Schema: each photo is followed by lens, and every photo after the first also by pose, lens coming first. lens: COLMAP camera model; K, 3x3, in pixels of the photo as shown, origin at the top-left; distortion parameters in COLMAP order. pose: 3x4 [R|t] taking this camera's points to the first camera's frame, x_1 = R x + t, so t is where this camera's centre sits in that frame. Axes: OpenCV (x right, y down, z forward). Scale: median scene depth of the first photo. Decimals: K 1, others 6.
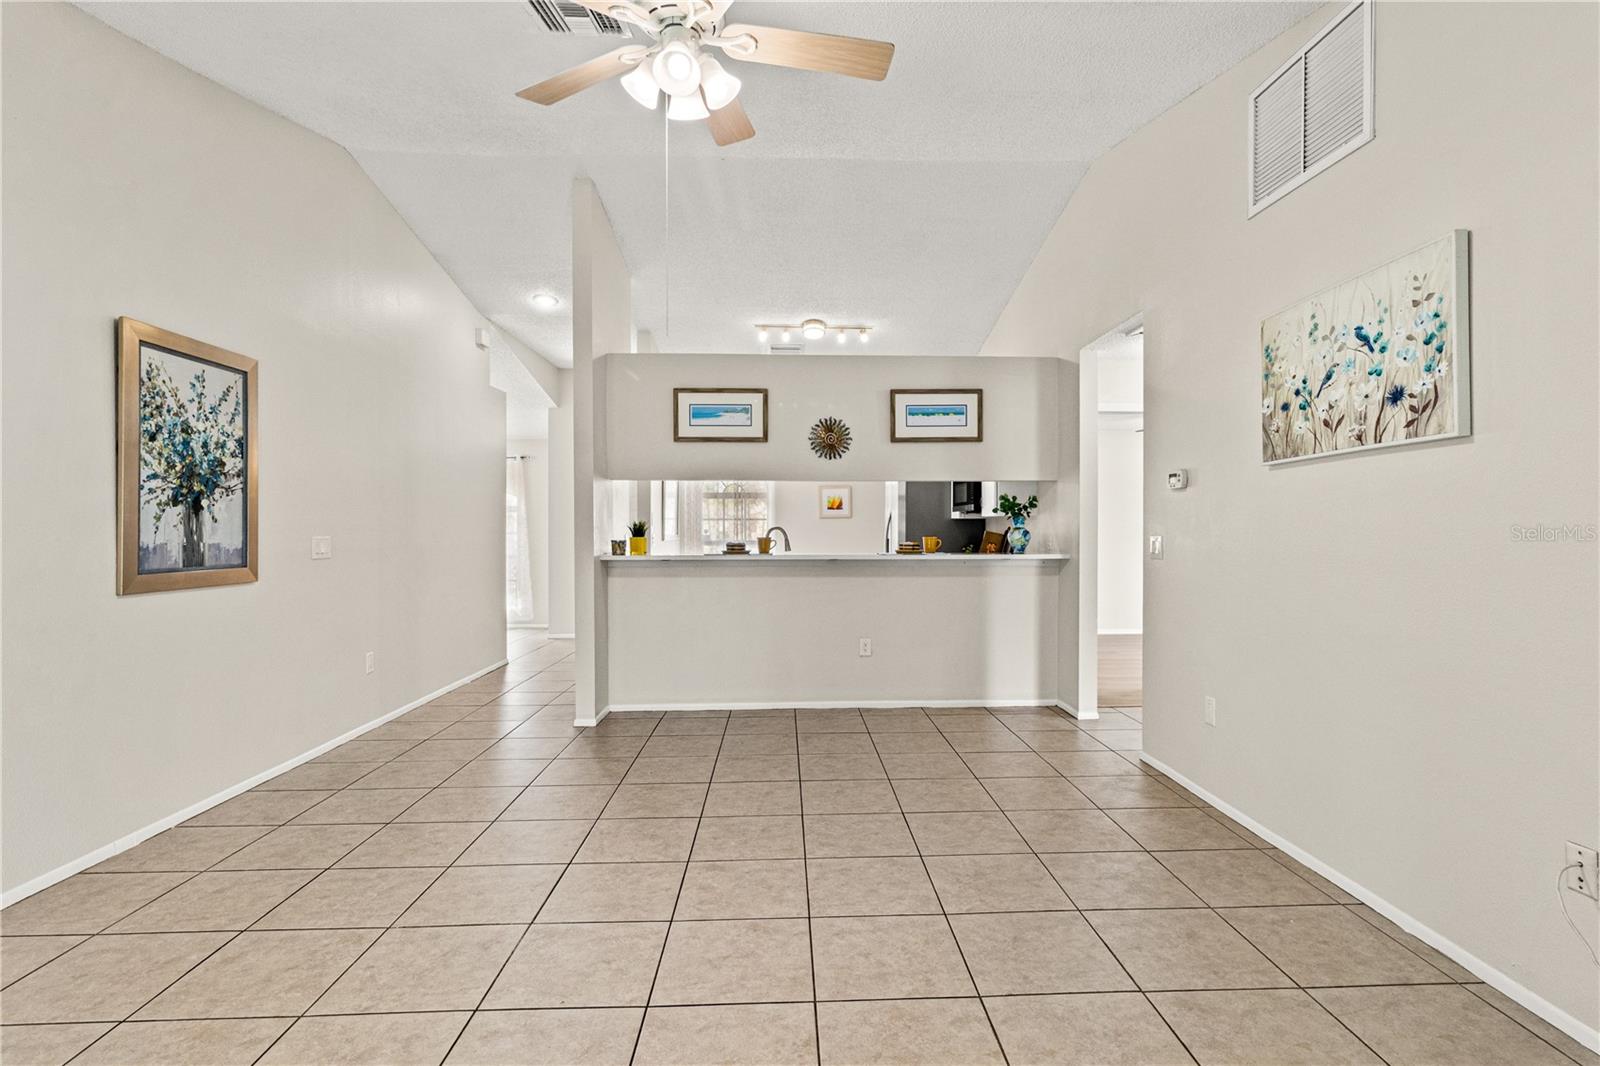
lens RADIAL K [[767.7, 0, 816.3], [0, 767.7, 533.1], [0, 0, 1]] dist [0.000389, 0.000367]
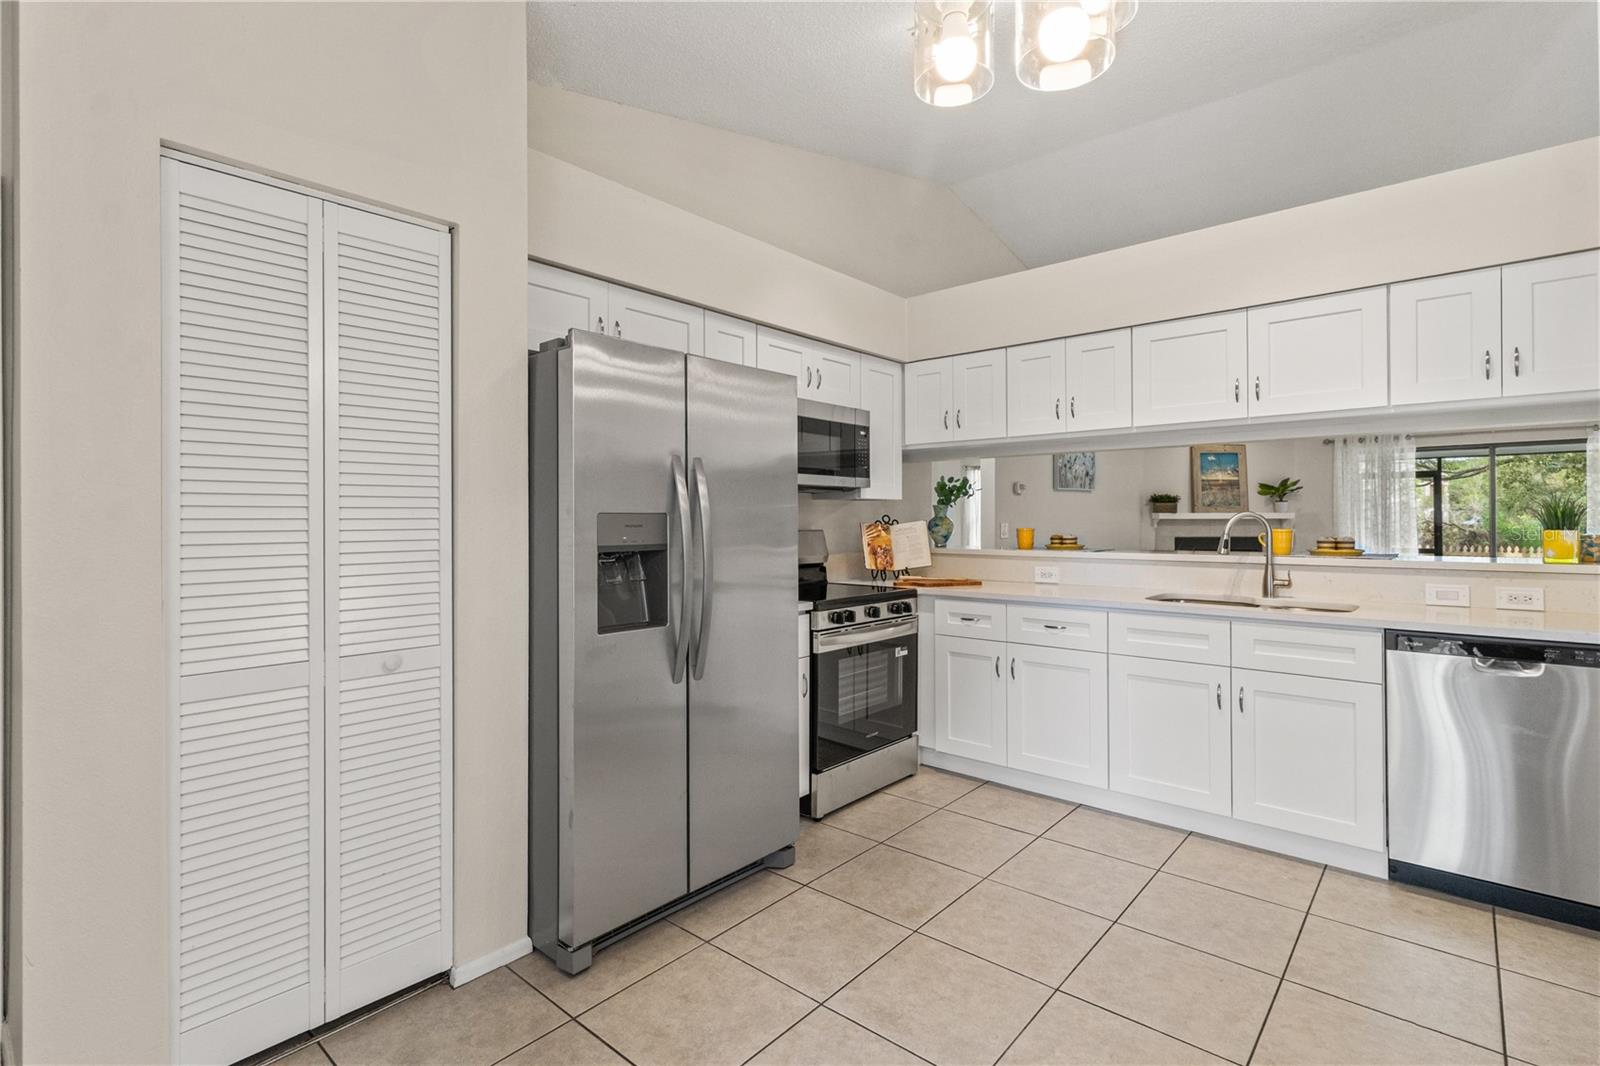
lens RADIAL K [[762.4, 0, 804.9], [0, 762.4, 518.2], [0, 0, 1]] dist [0.002767, 0.000838]
pose [[-0.725708, 0.006386, 0.687973, -0.372385], [0.008061, 0.999967, -0.000779, -0.009894], [-0.687956, 0.004981, -0.725735, 2.947071]]
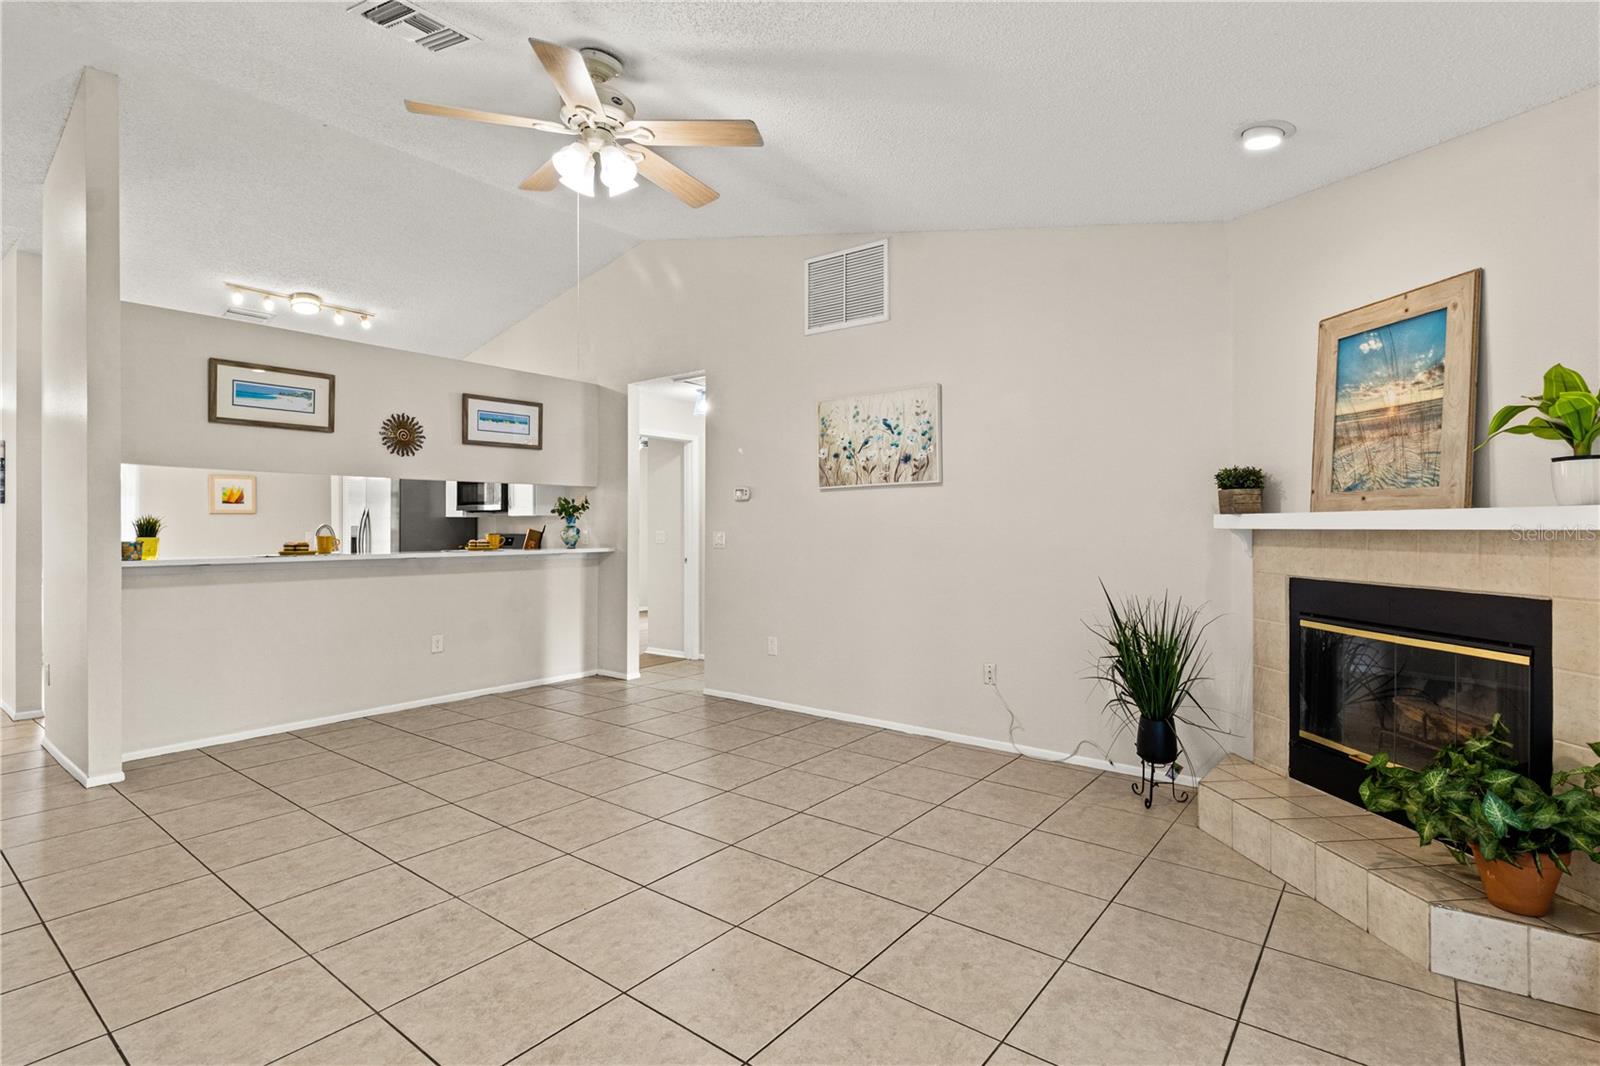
lens RADIAL K [[769.7, 0, 808.3], [0, 769.7, 525.0], [0, 0, 1]] dist [-0.000254, 0.000084]
pose [[0.647349, 0.002483, 0.762189, -0.668286], [0.003715, 0.999973, -0.006413, 0.000238], [-0.762184, 0.006983, 0.647322, -0.053067]]
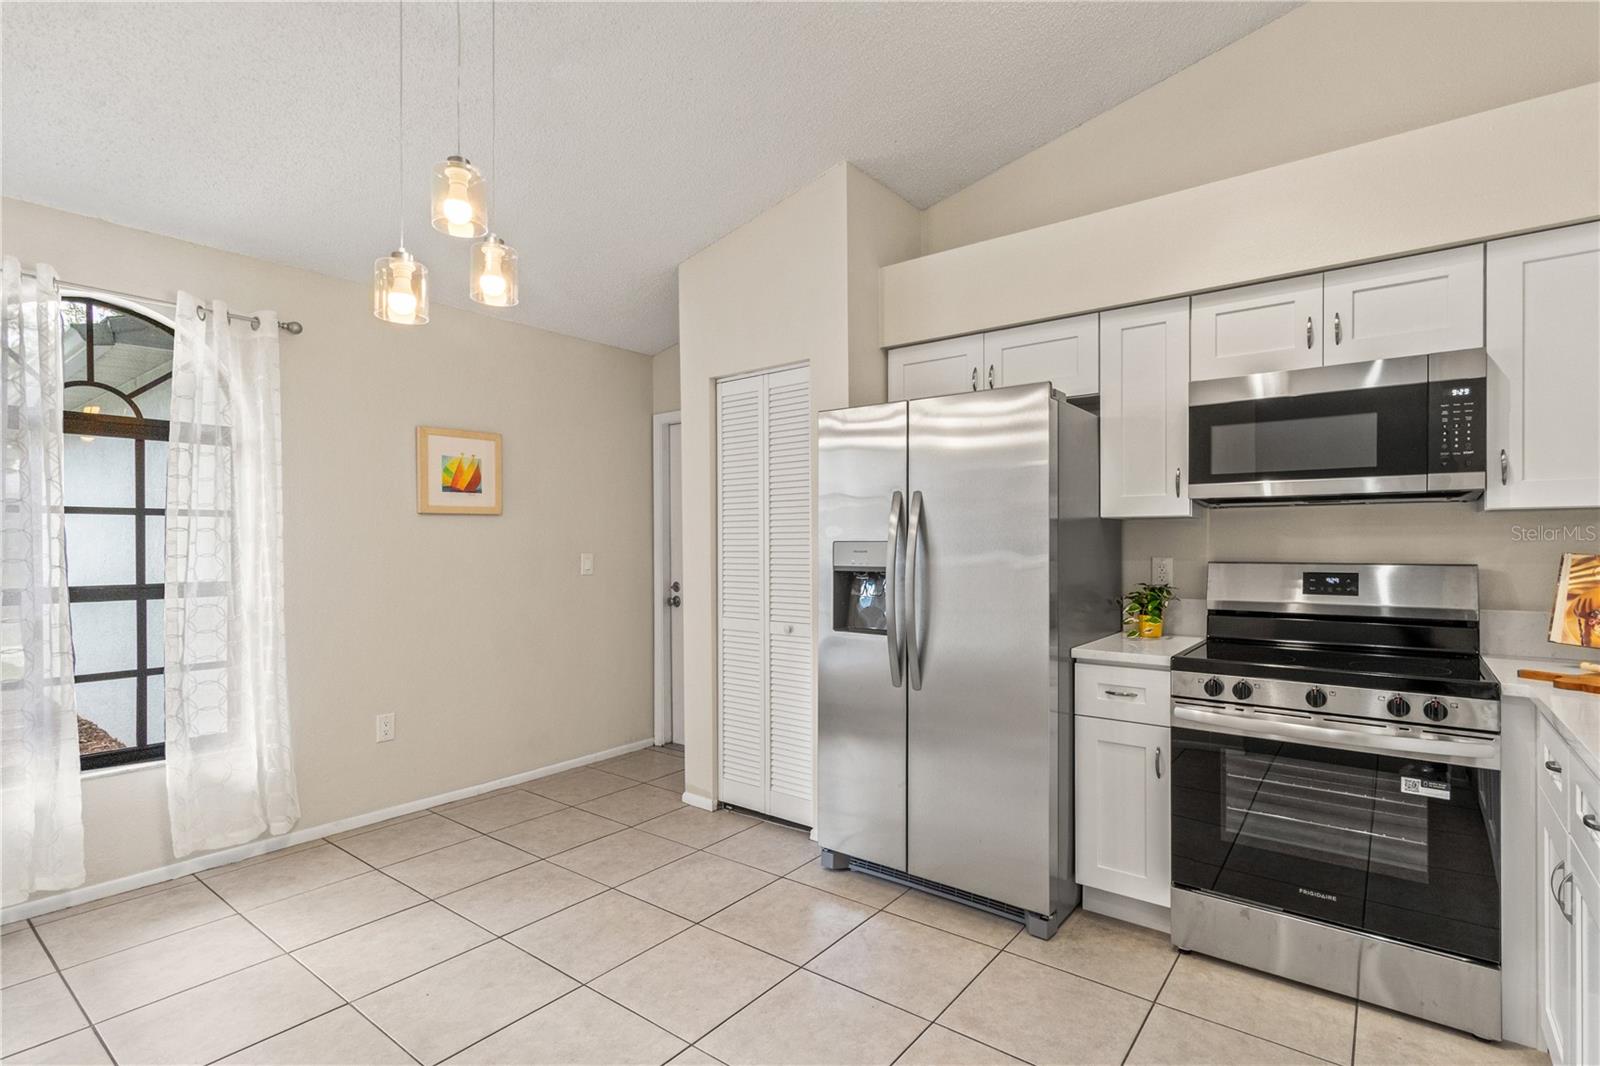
lens RADIAL K [[757.4, 0, 827.6], [0, 757.4, 555.7], [0, 0, 1]] dist [-0.001287, -0.000474]
pose [[0.634876, -0.007379, 0.772579, -0.485599], [0.001048, 0.999962, 0.008690, -0.007486], [-0.772614, -0.004707, 0.634859, 1.991192]]
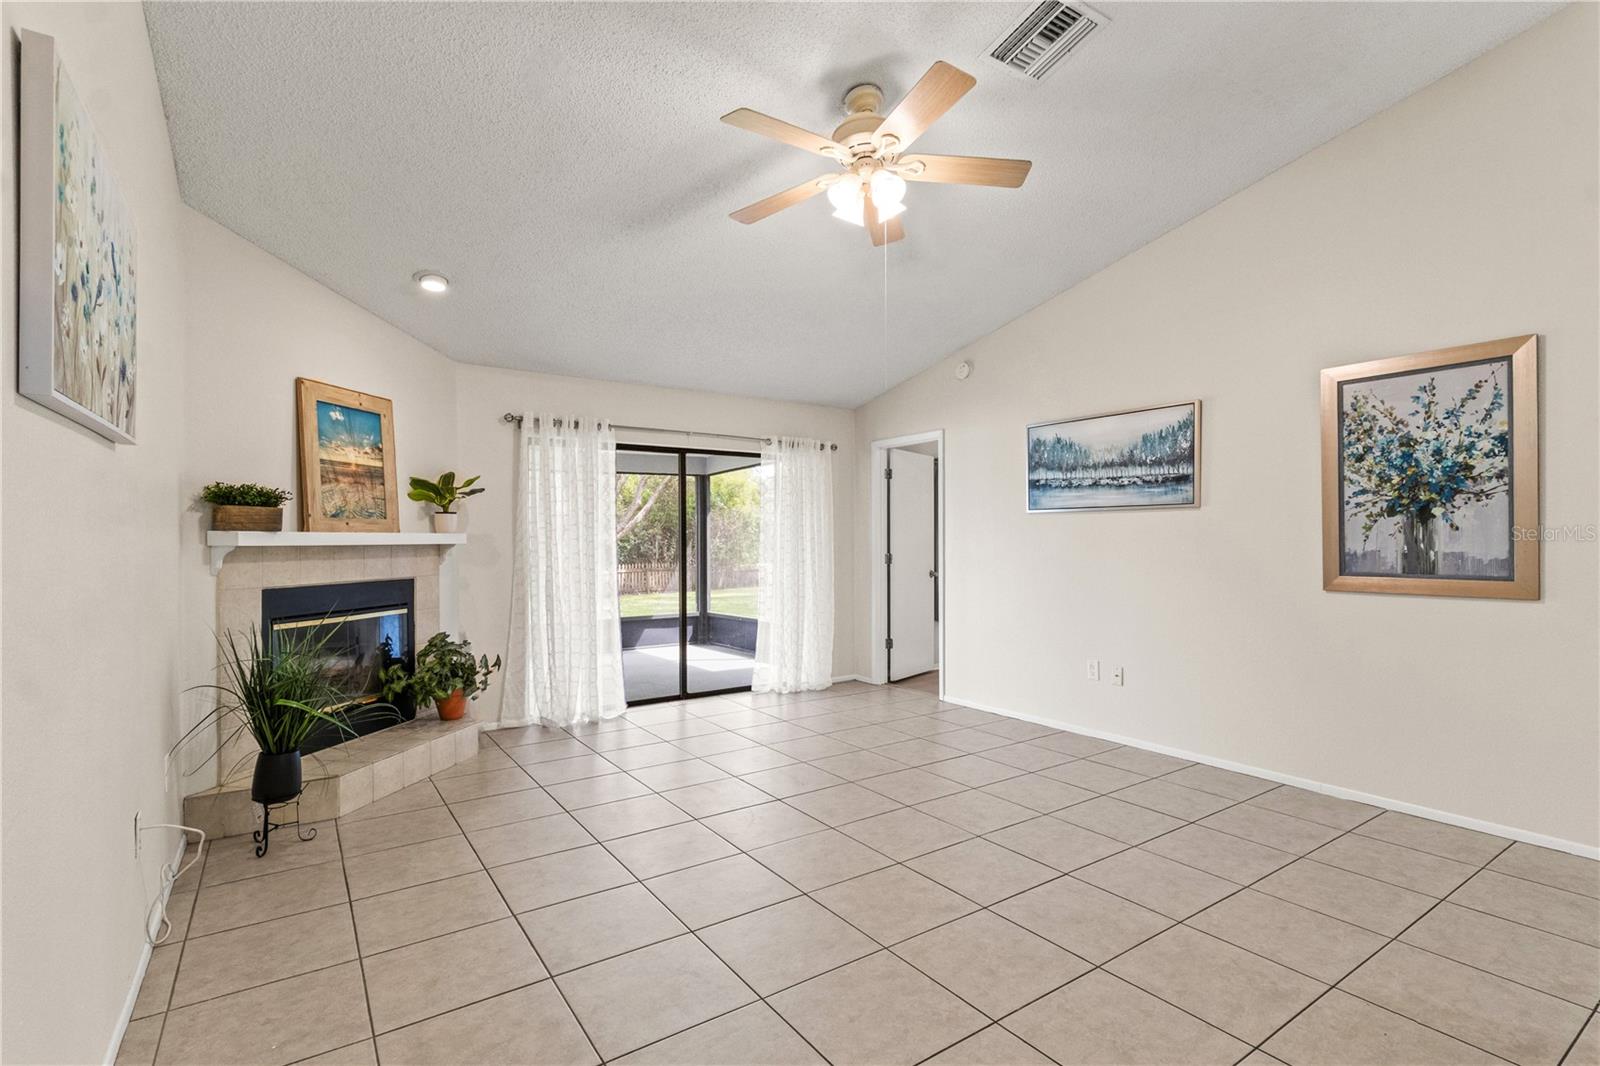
lens RADIAL K [[755.8, 0, 819.3], [0, 755.8, 536.7], [0, 0, 1]] dist [0.003128, 0.000328]
pose [[-0.842090, 0.003727, -0.539324, 0.435210], [0.003410, 0.999993, 0.001588, -0.011178], [0.539327, -0.000502, -0.842097, 1.501677]]
